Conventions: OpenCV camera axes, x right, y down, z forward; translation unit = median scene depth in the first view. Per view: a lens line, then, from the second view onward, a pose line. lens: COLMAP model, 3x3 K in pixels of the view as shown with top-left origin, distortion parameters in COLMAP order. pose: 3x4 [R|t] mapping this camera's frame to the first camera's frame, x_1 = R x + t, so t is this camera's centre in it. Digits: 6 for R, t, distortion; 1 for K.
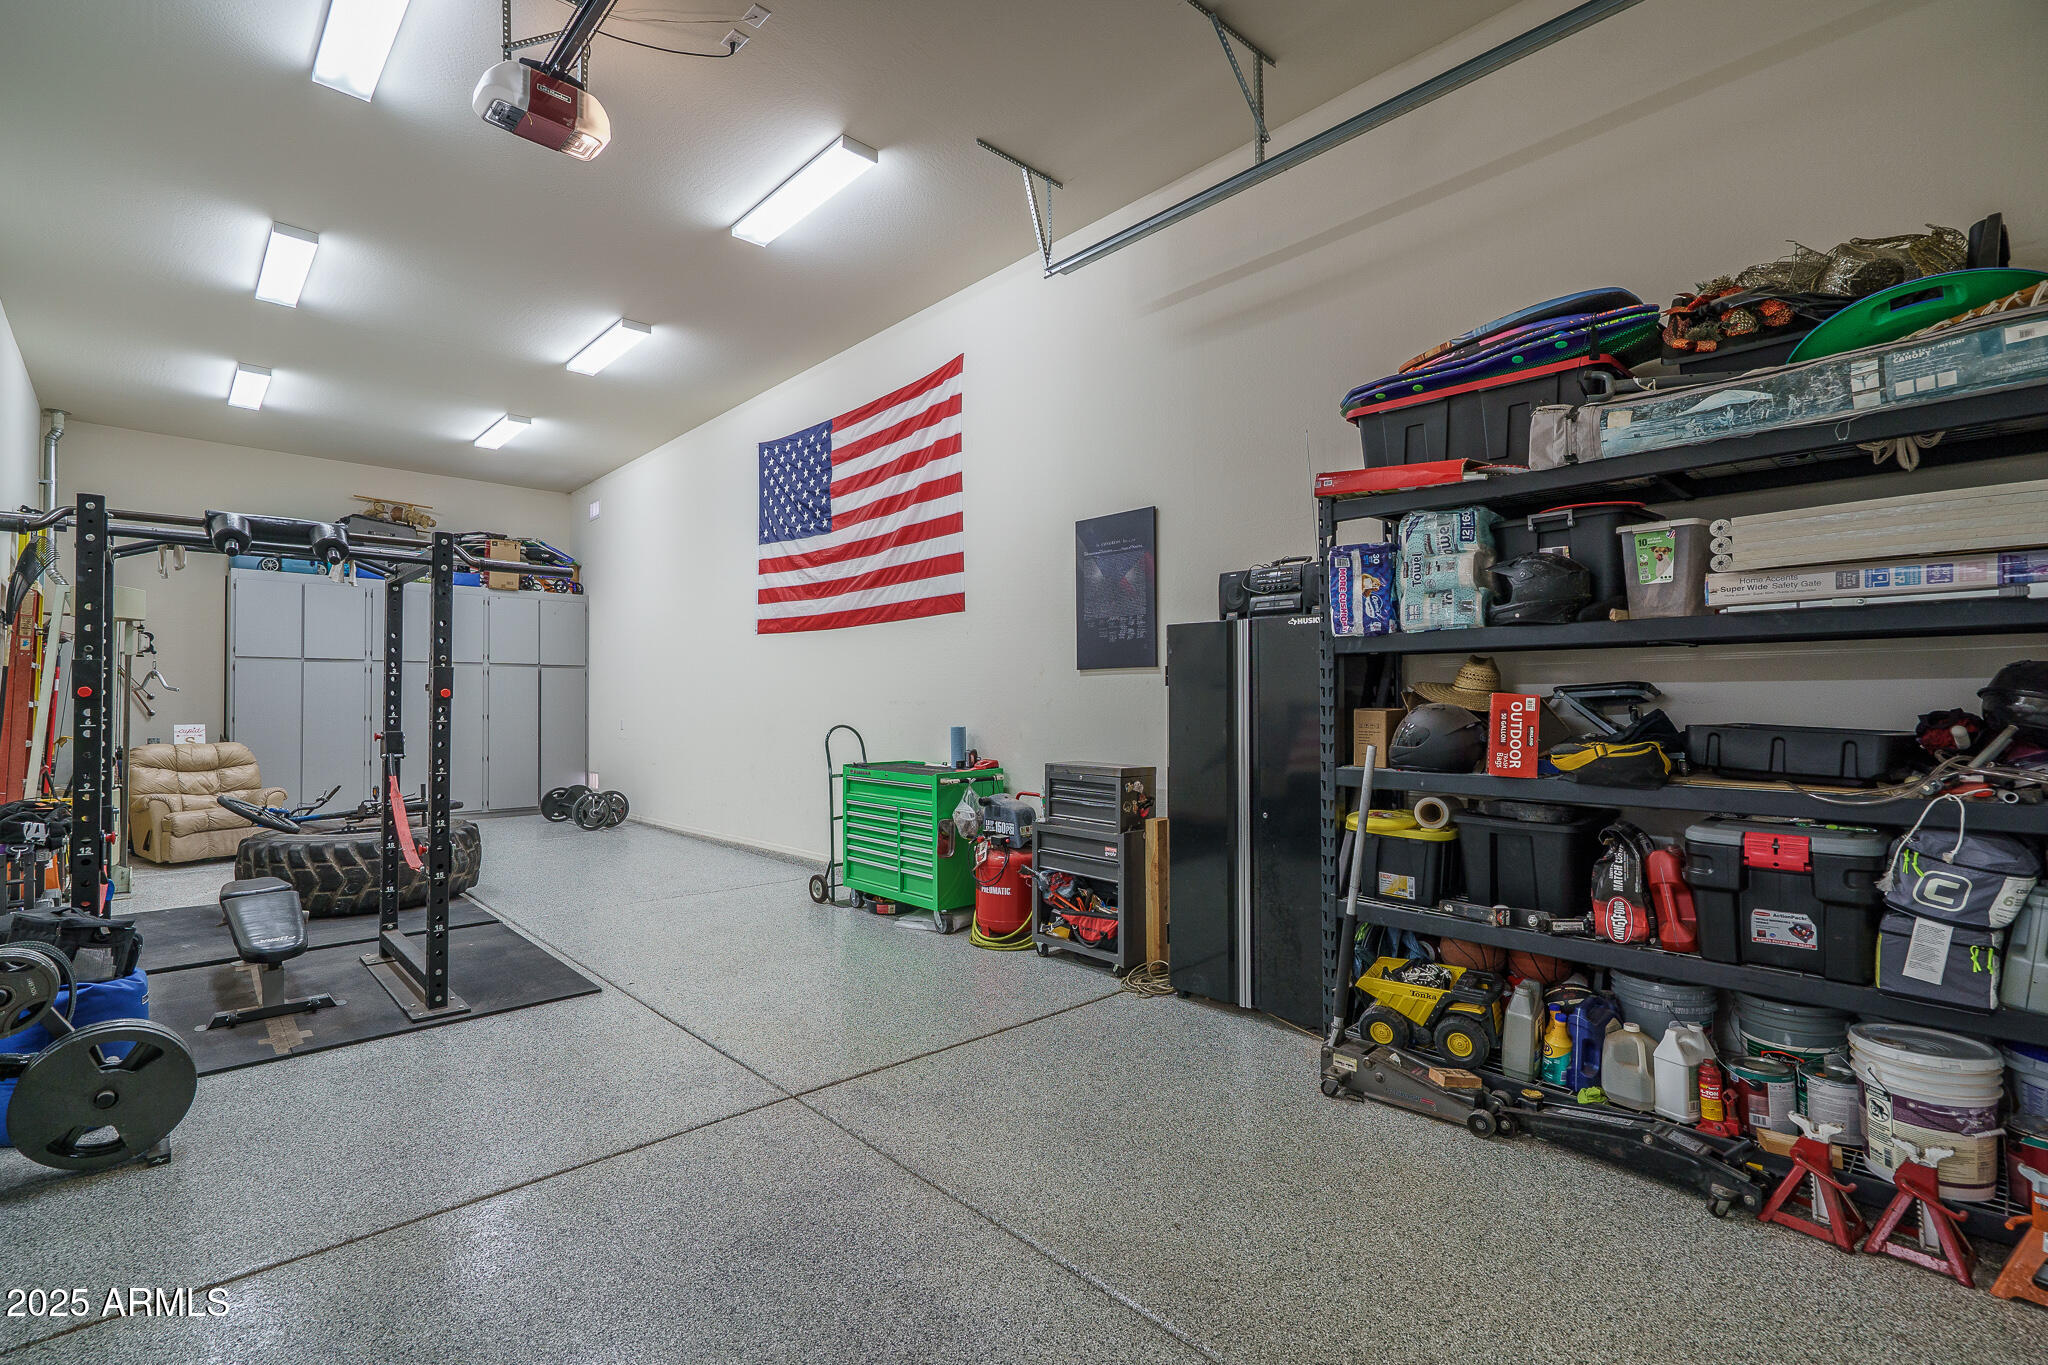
lens RADIAL K [[933.4, 0, 1015.8], [0, 933.4, 689.0], [0, 0, 1]] dist [-0.003085, 0.000498]
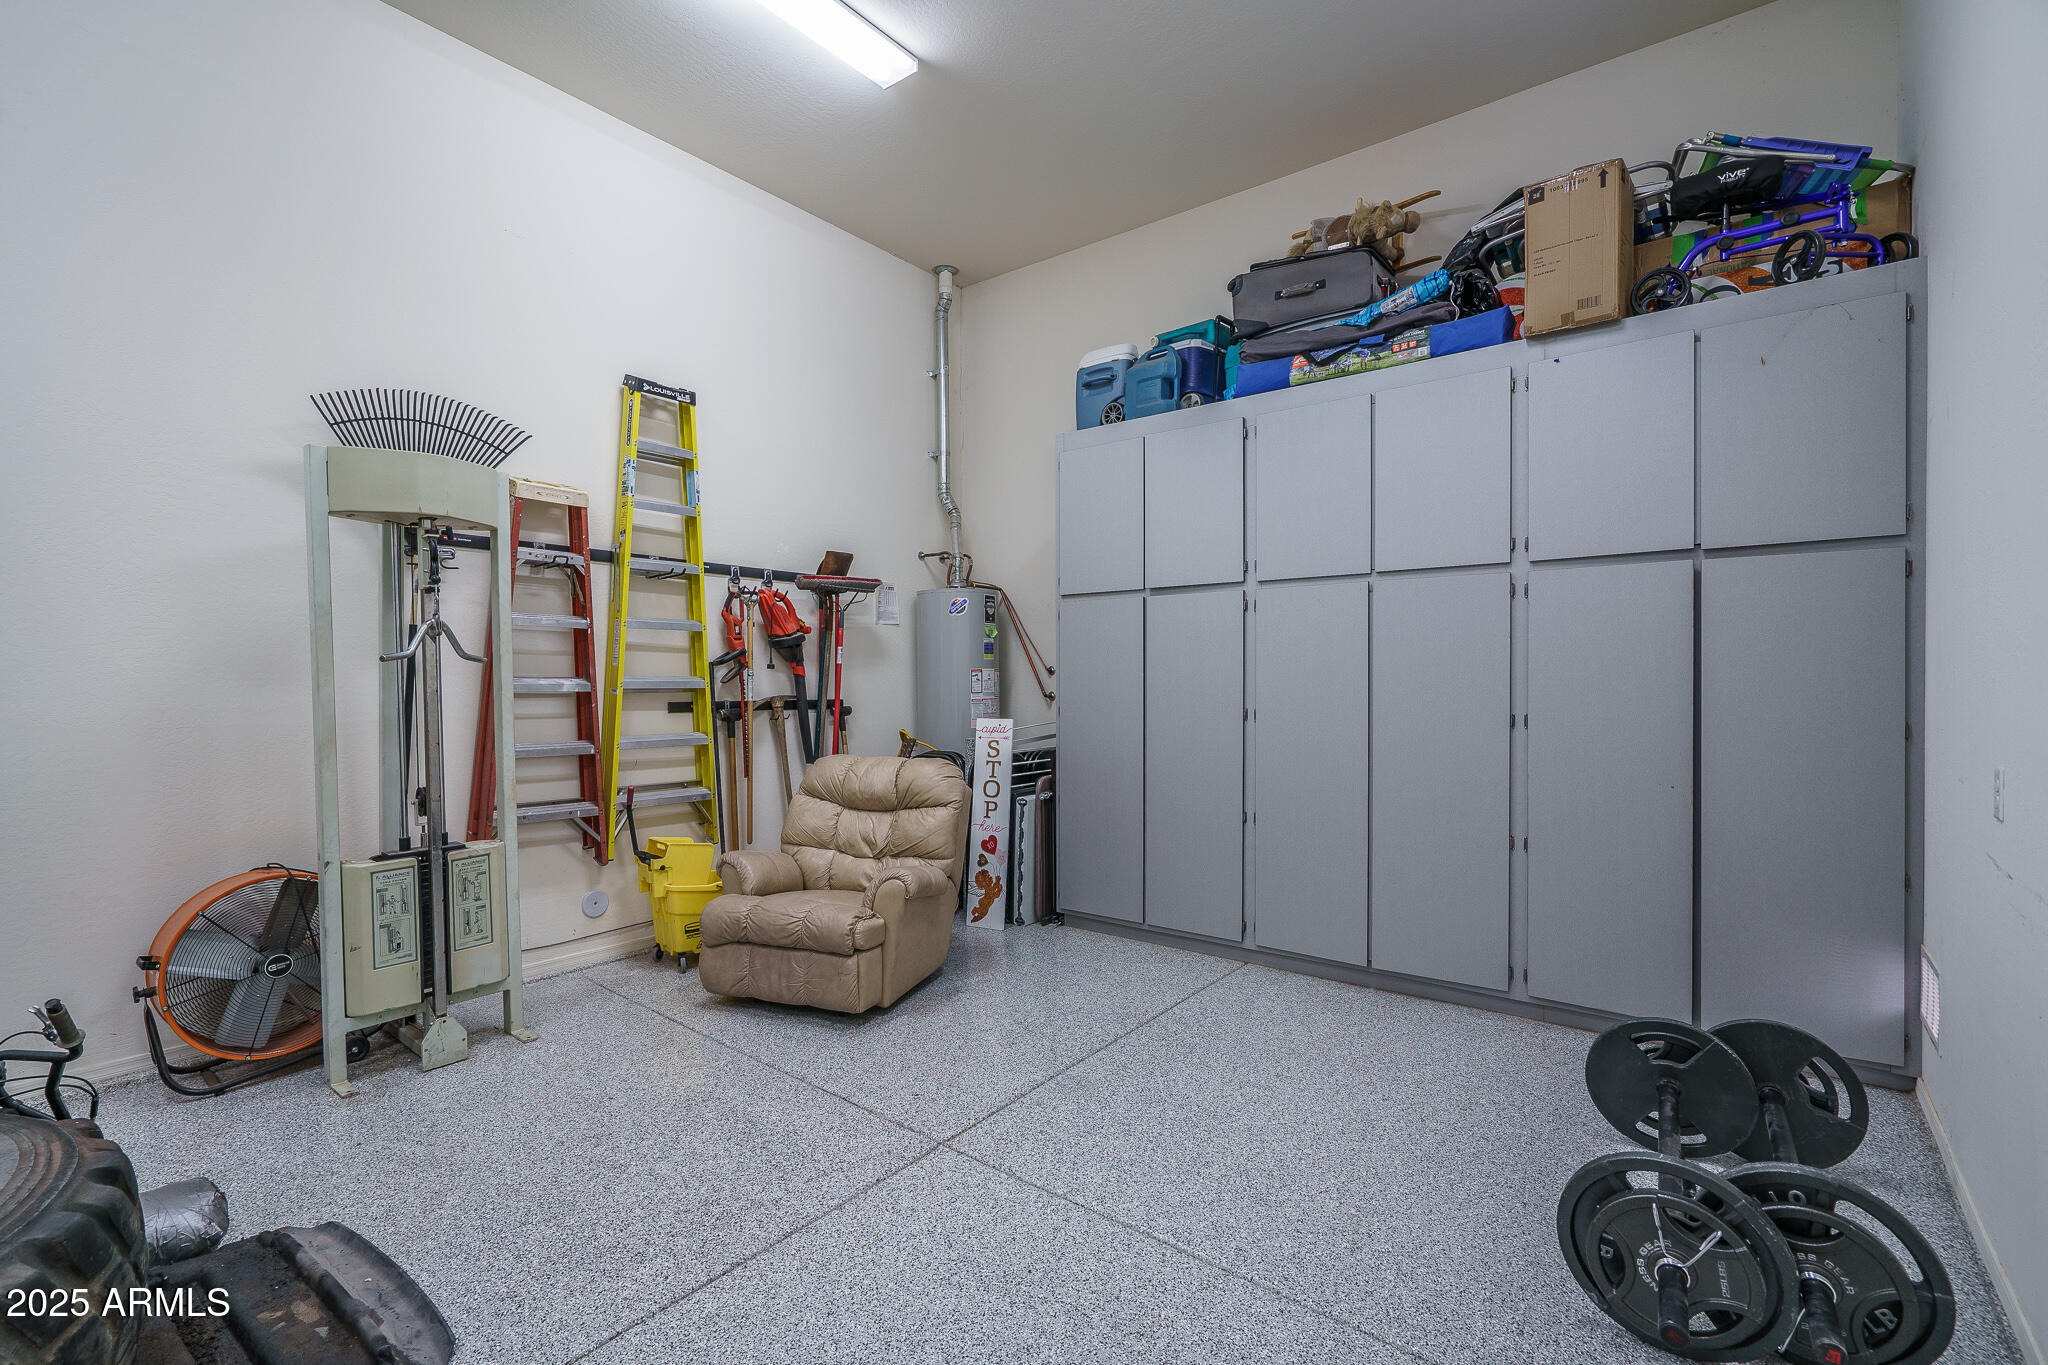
lens RADIAL K [[933.4, 0, 1015.8], [0, 933.4, 689.0], [0, 0, 1]] dist [-0.003085, 0.000498]
pose [[0.146258, 0.009007, -0.989205, -0.907023], [0.018742, 0.999754, 0.011874, 0.038818], [0.989069, -0.020277, 0.146053, 2.677630]]
